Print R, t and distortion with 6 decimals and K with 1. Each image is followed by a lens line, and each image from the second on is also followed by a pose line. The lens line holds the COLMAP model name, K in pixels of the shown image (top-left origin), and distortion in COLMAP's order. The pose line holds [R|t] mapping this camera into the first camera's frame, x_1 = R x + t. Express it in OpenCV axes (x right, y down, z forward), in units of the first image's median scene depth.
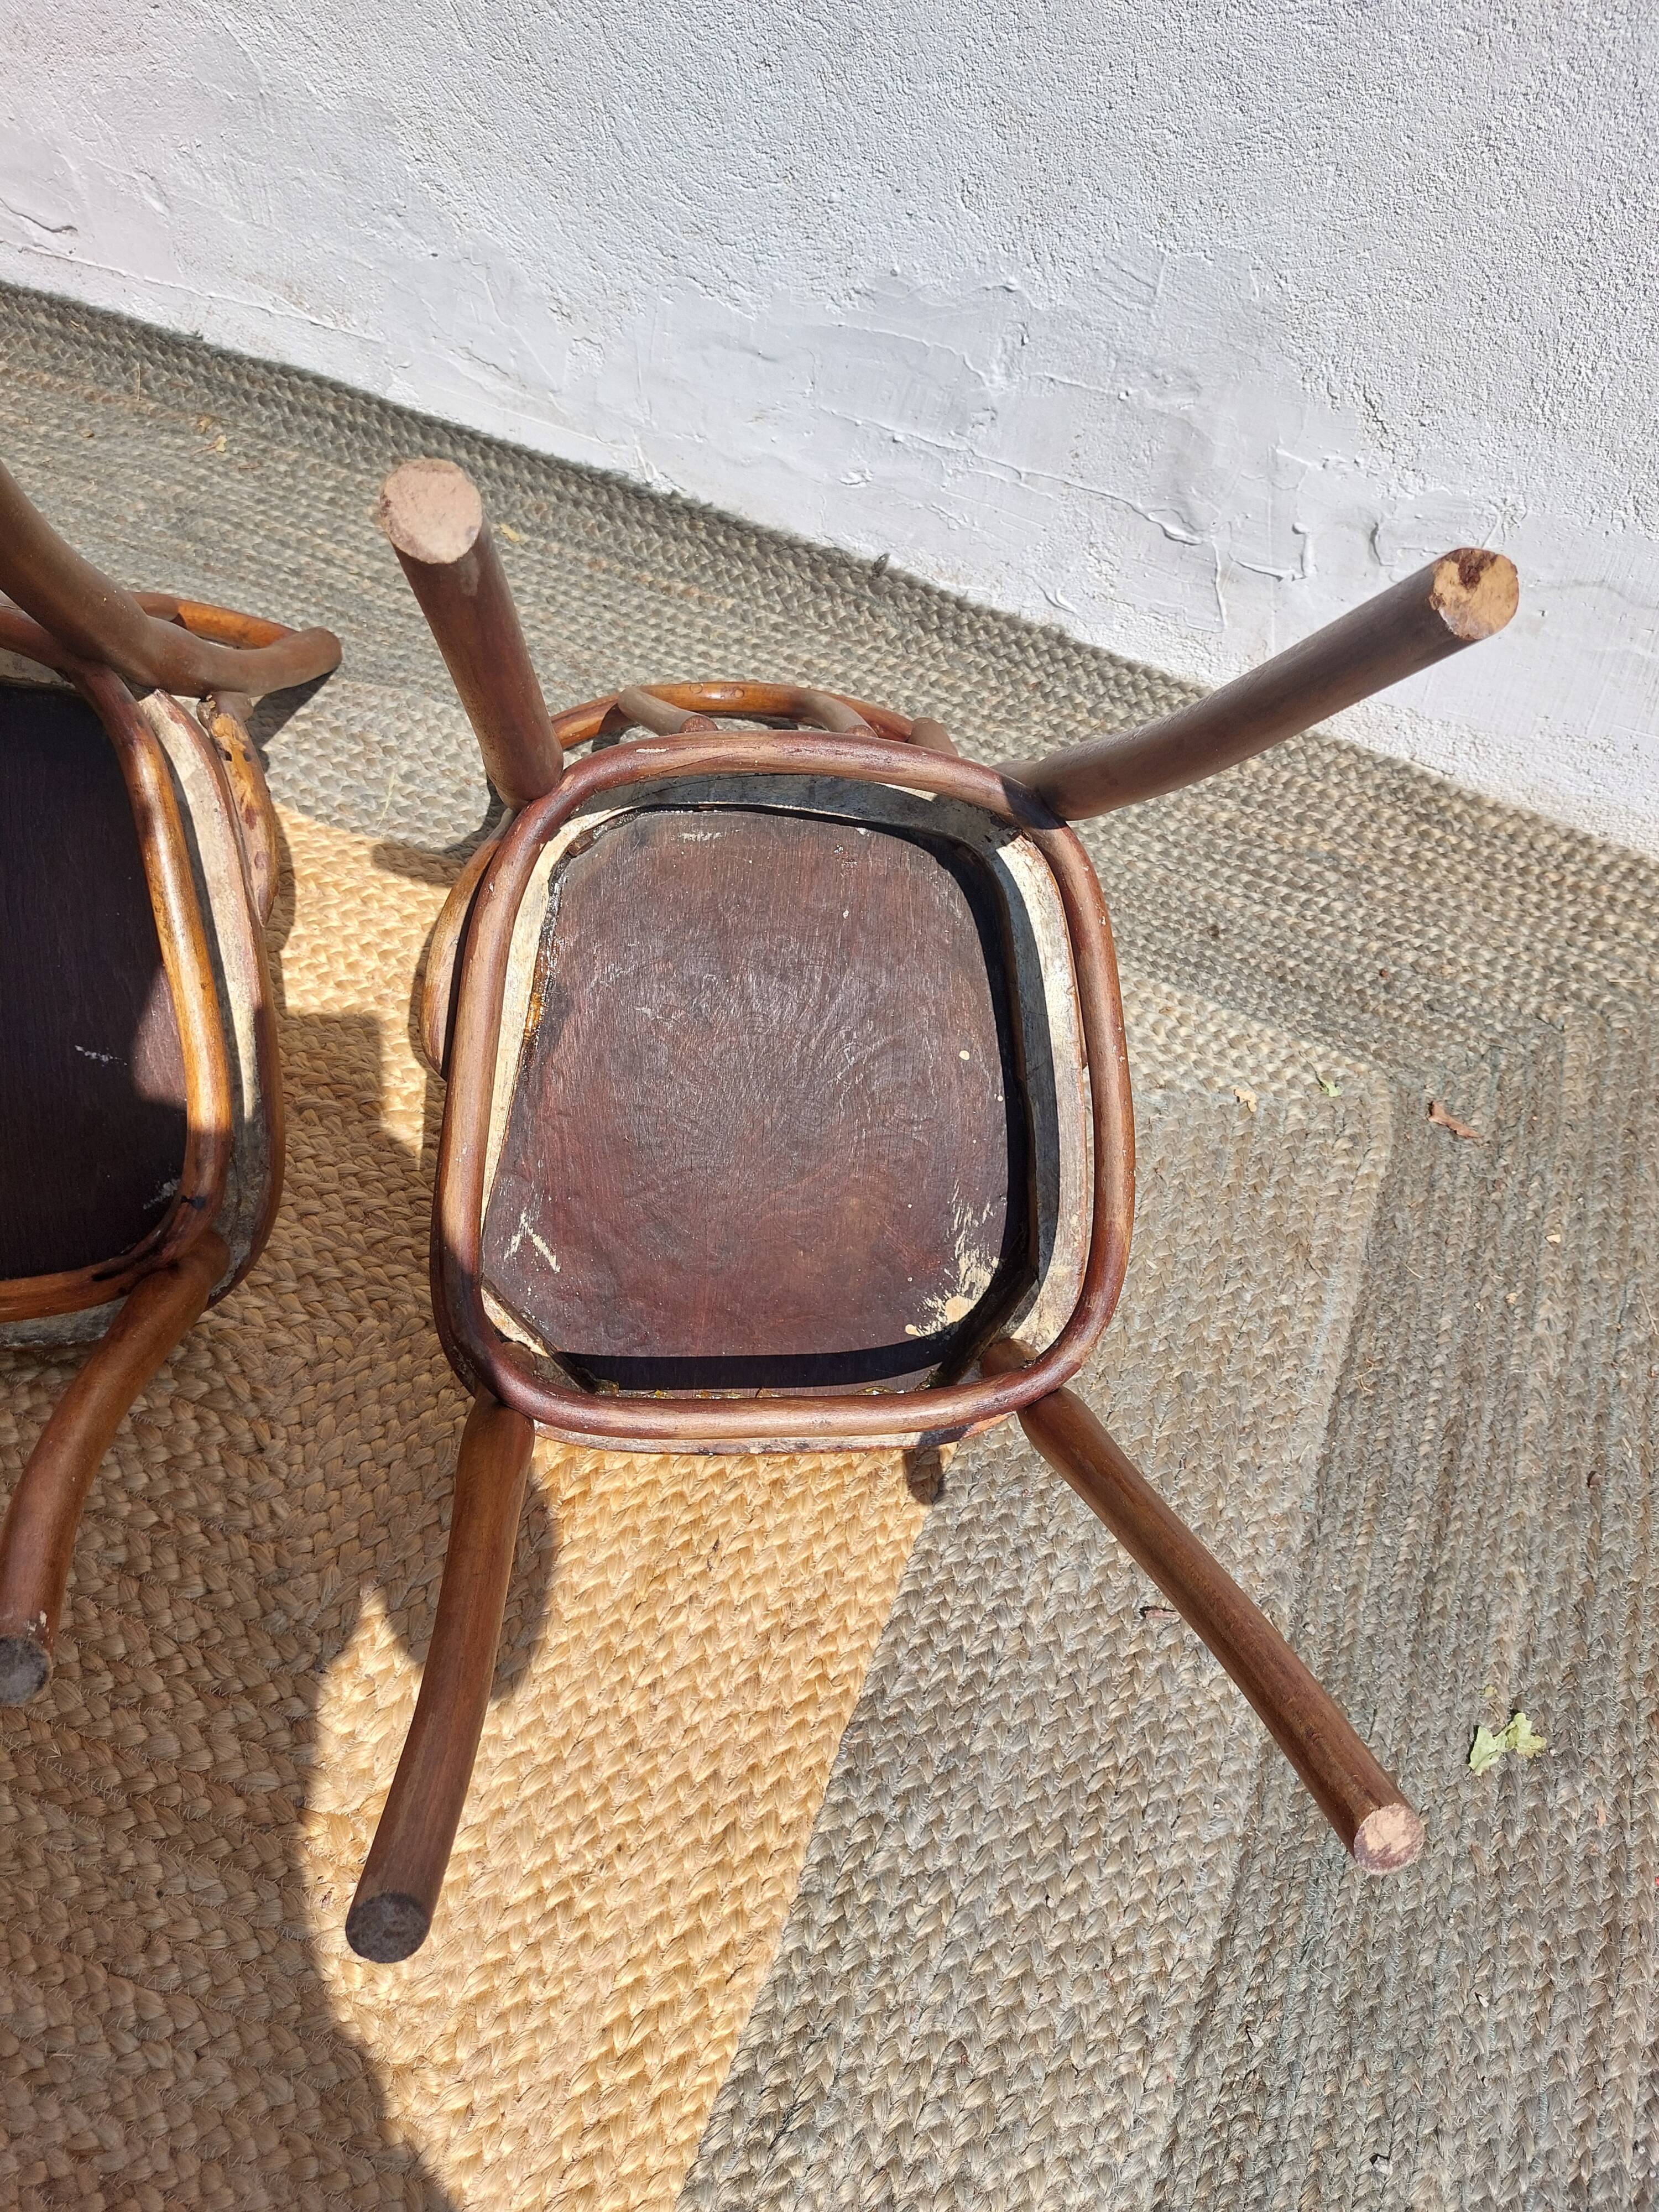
lens RADIAL K [[1623.8, 0, 855.5], [0, 1623.8, 1125.5], [0, 0, 1]] dist [0.056552, -0.060086]
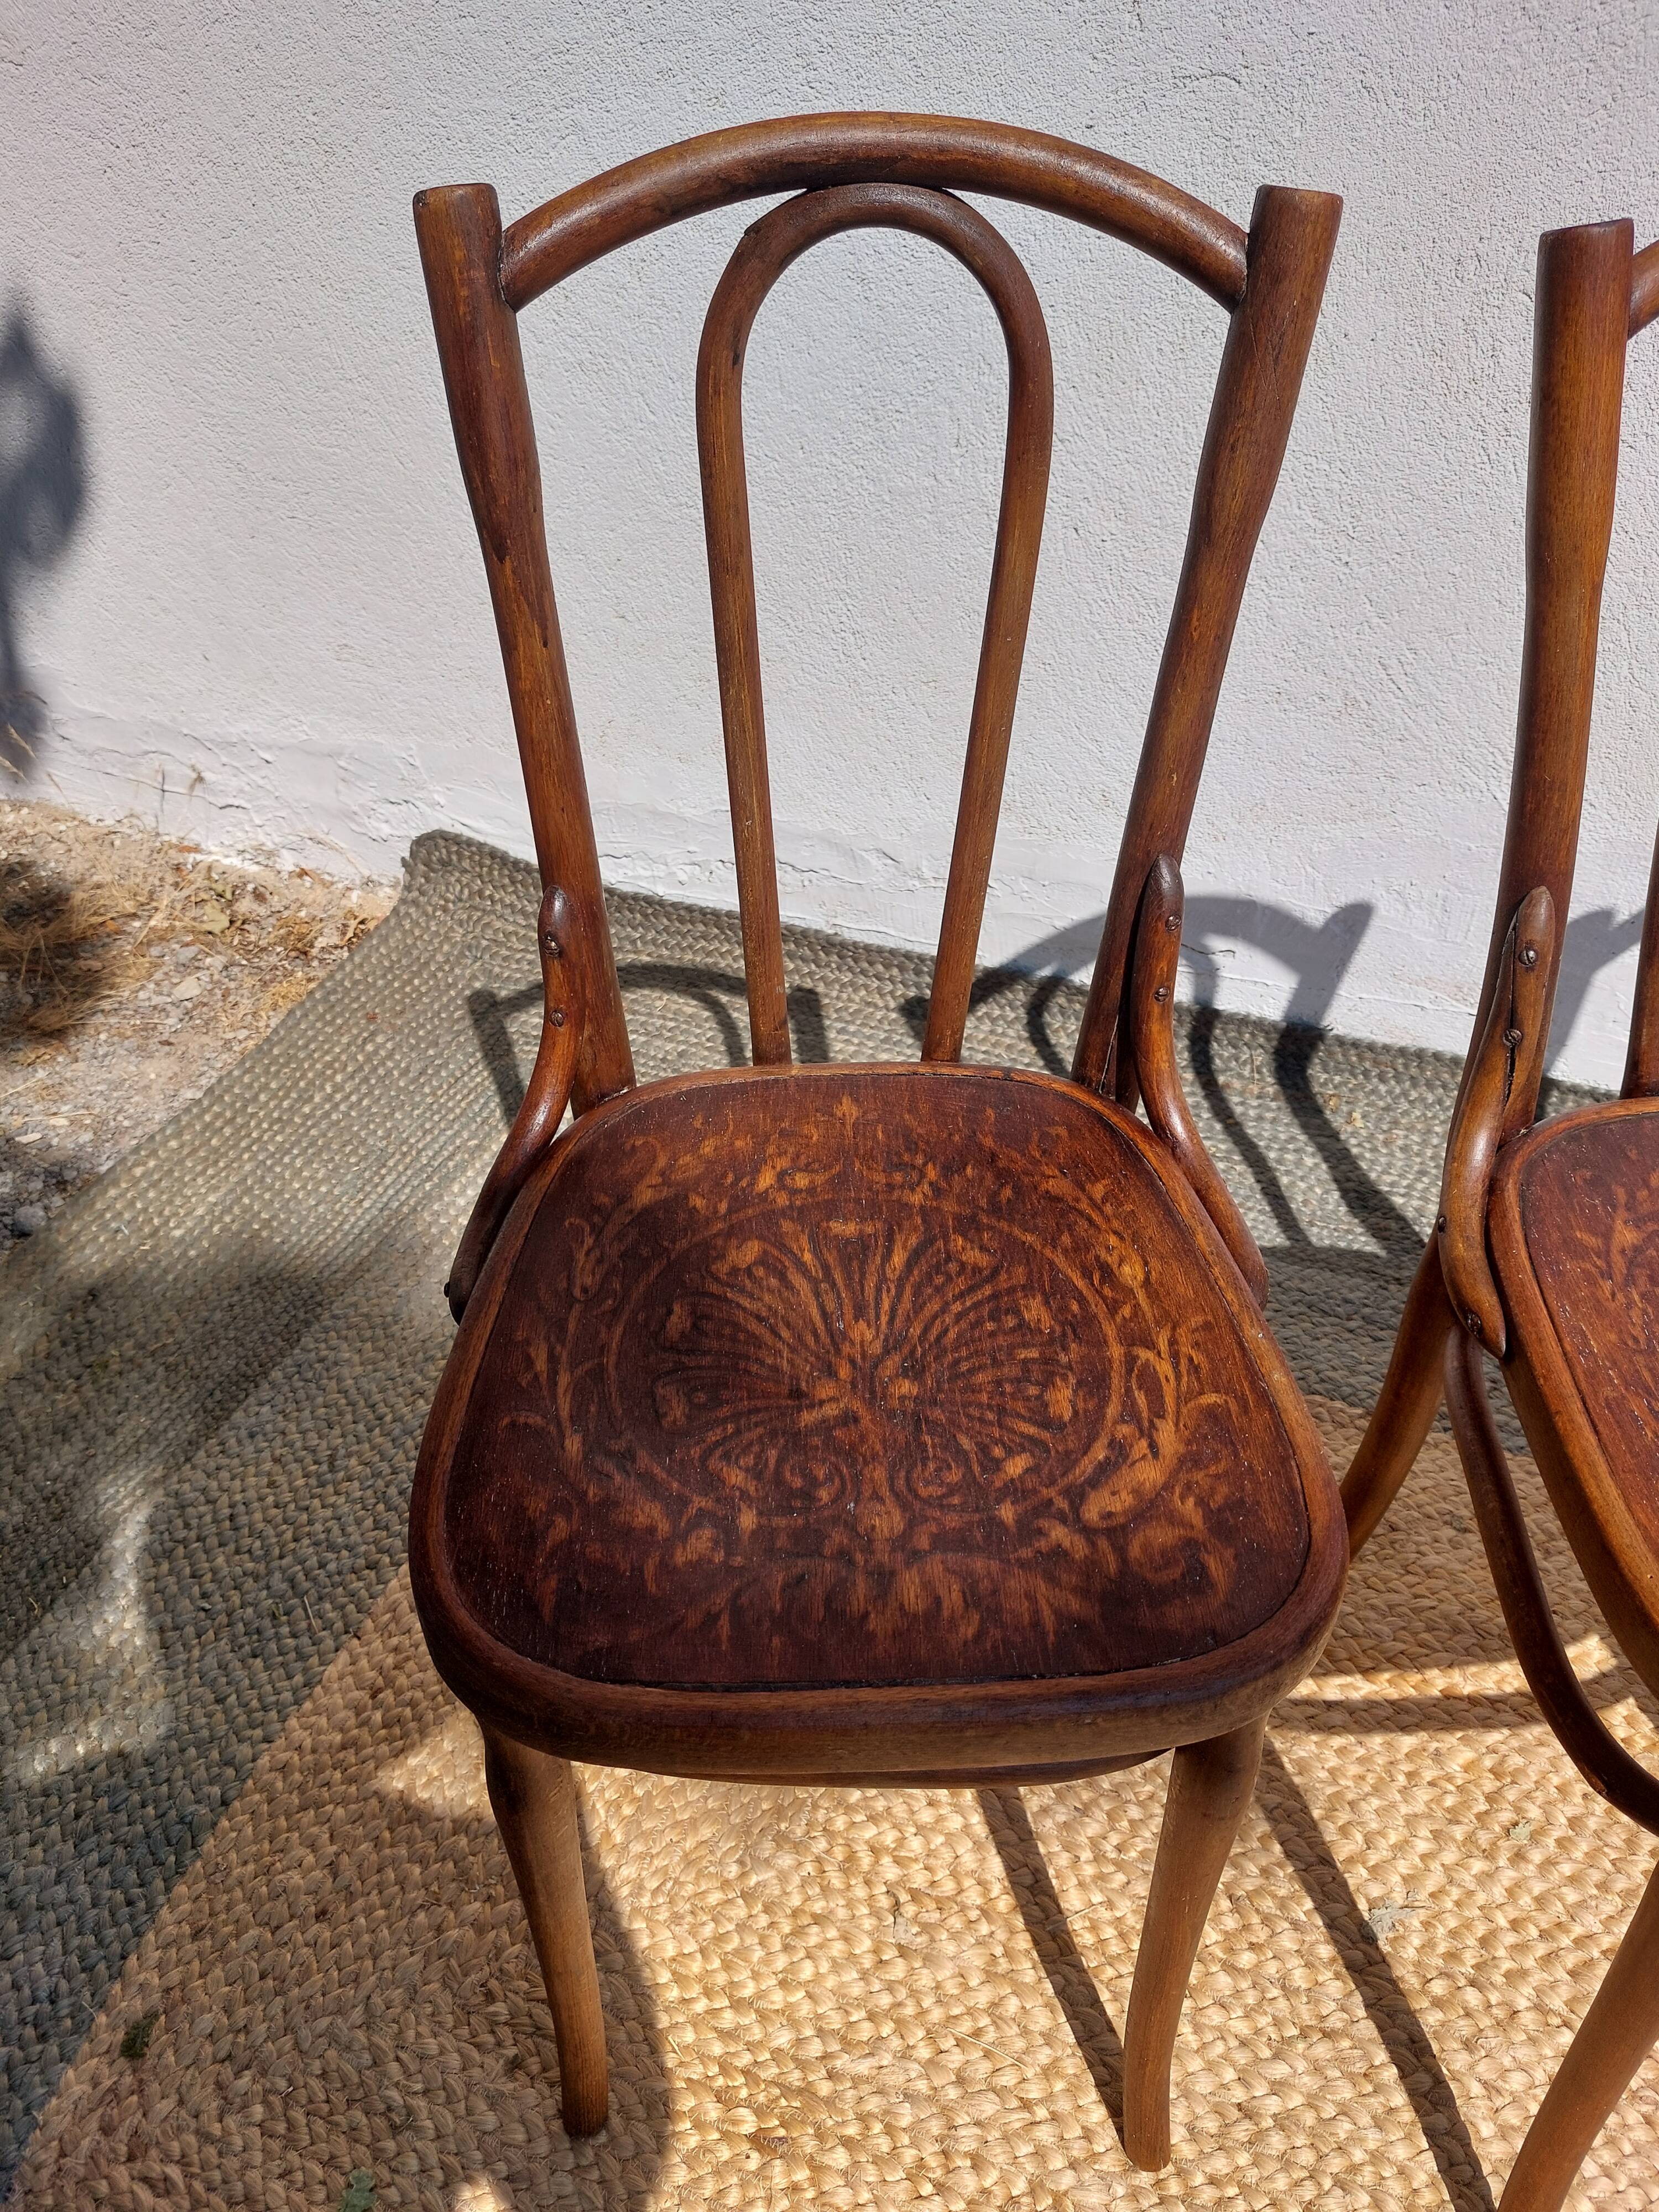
lens RADIAL K [[1623.8, 0, 831.1], [0, 1623.8, 1152.2], [0, 0, 1]] dist [0.056552, -0.060086]
pose [[0.993864, -0.072056, -0.083919, -0.737371], [0.050219, 0.969945, -0.238084, -0.182073], [0.098552, 0.232408, 0.967612, -0.071500]]
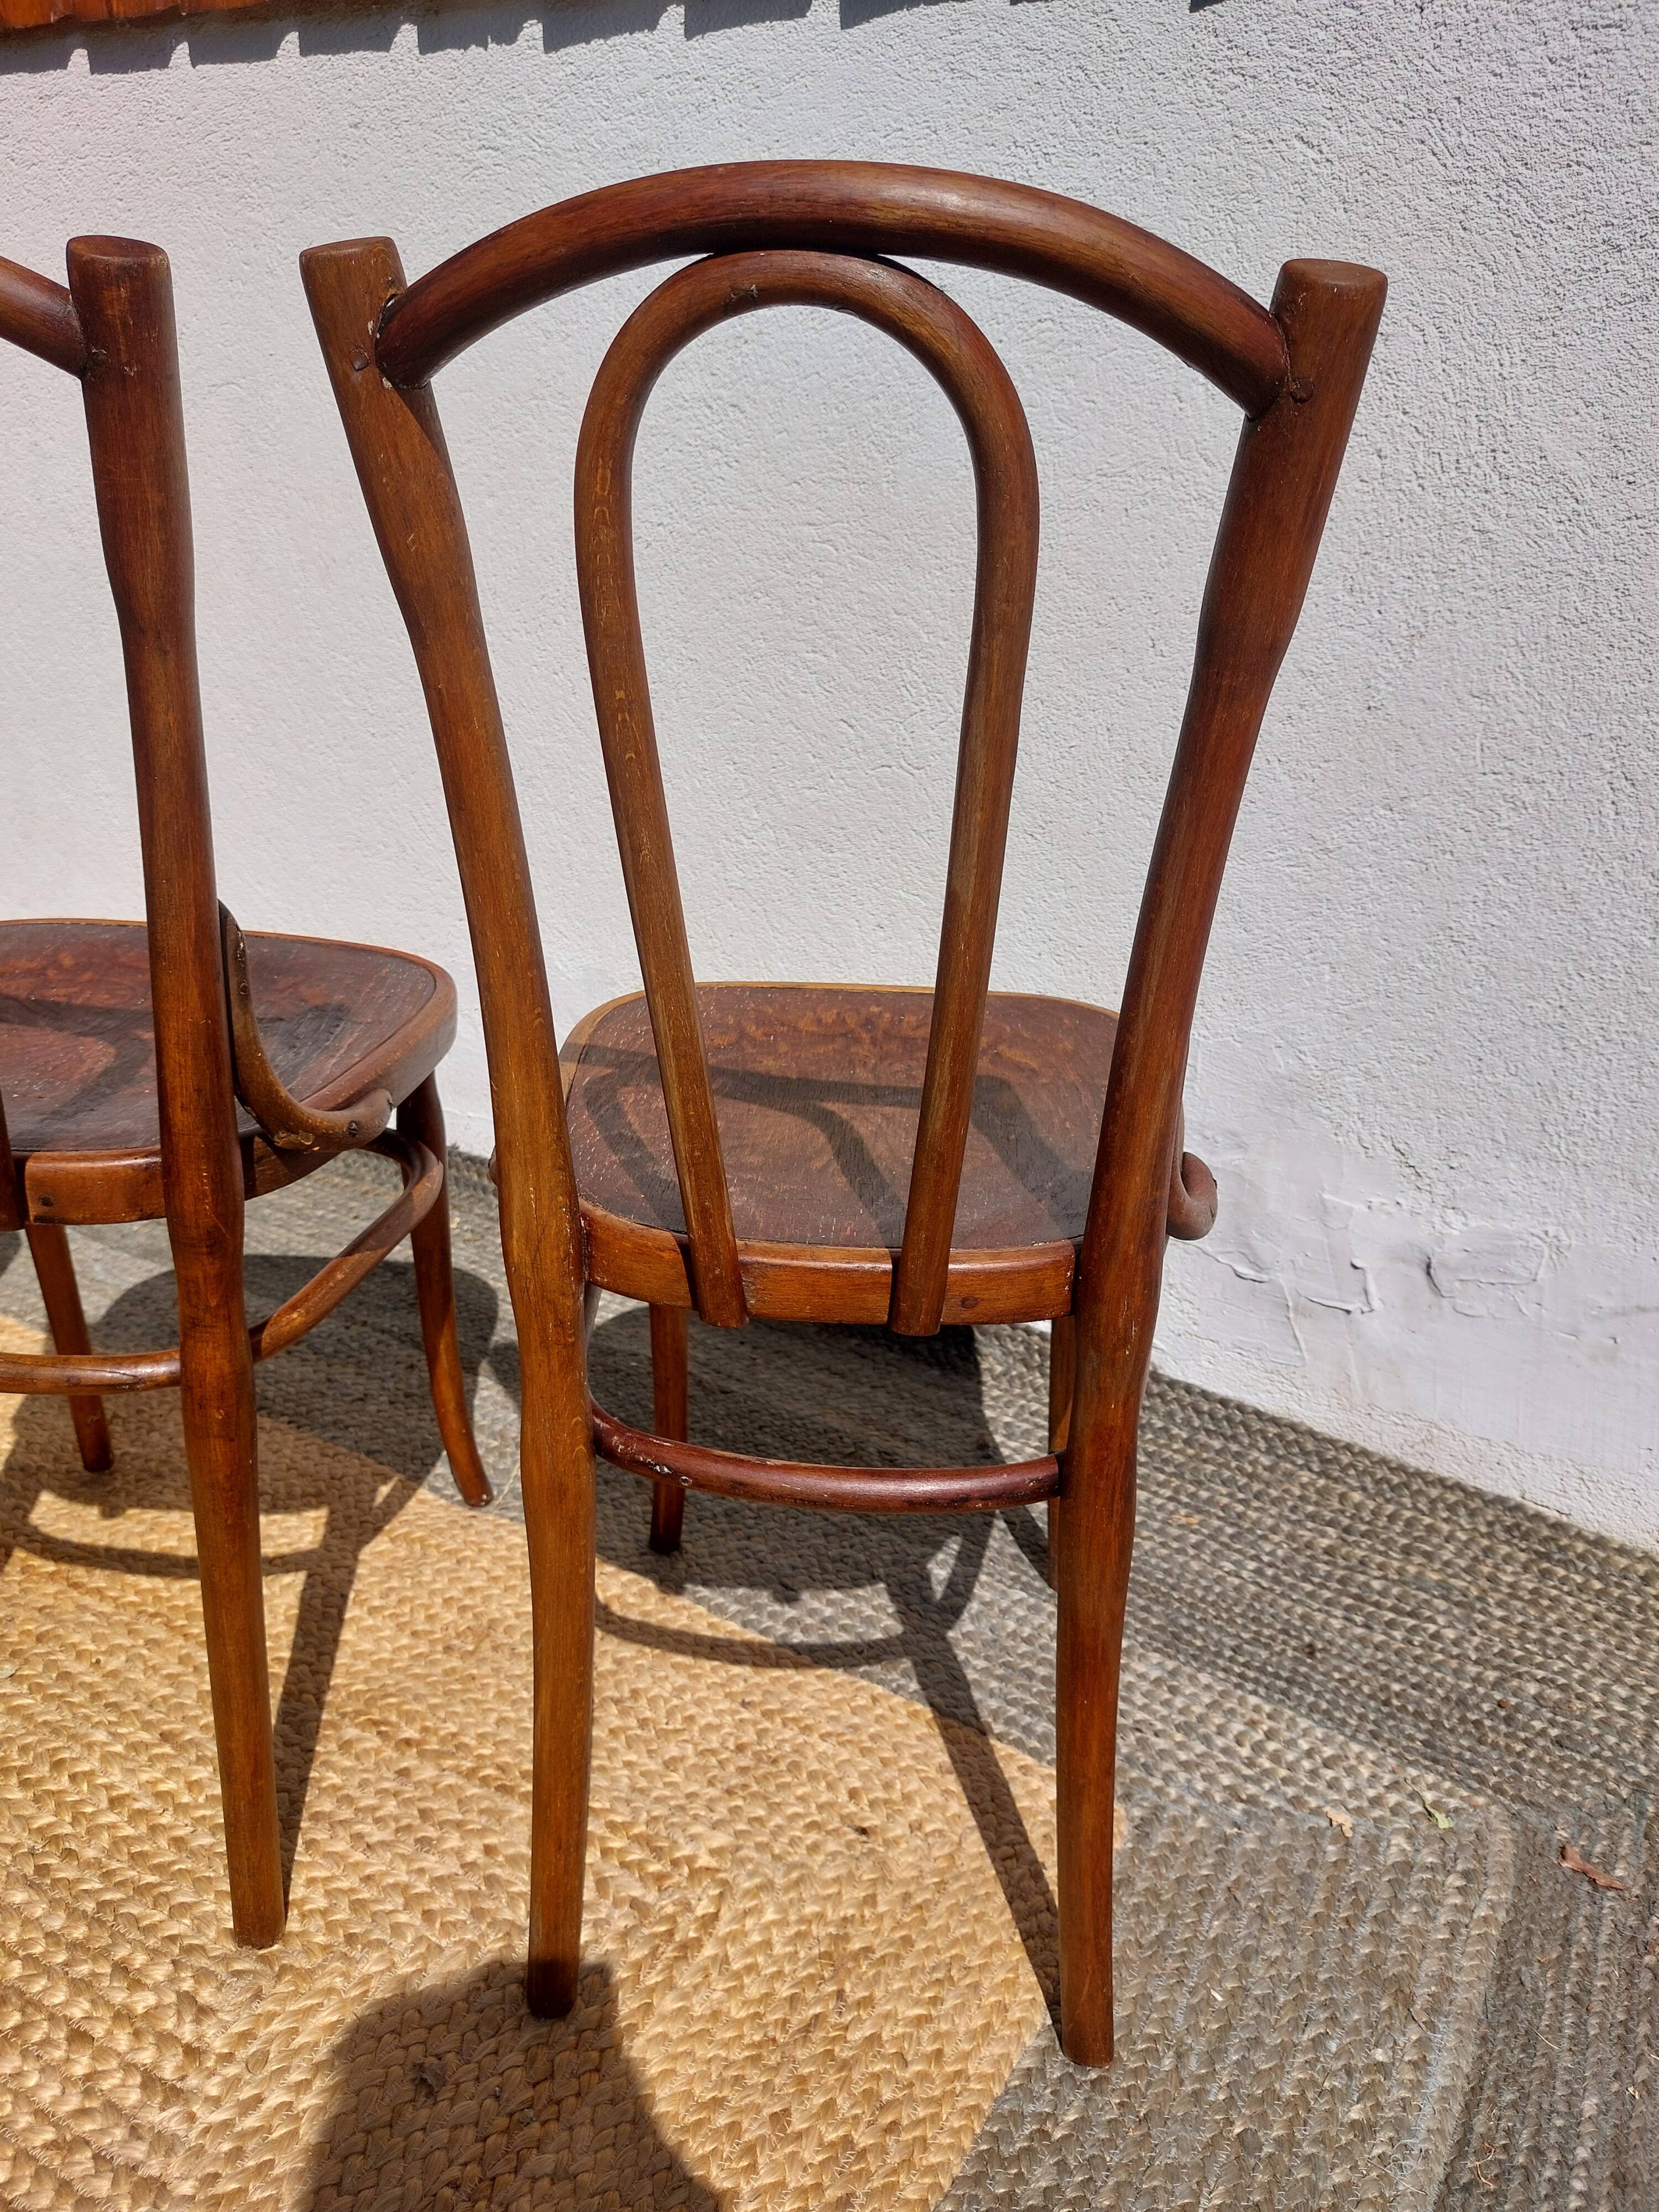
lens RADIAL K [[1623.8, 0, 837.9], [0, 1623.8, 1121.7], [0, 0, 1]] dist [0.056552, -0.060086]
pose [[0.983158, -0.008853, -0.182544, 0.129580], [-0.089657, 0.847013, -0.523956, 0.145906], [0.159255, 0.531498, 0.831954, 0.005409]]
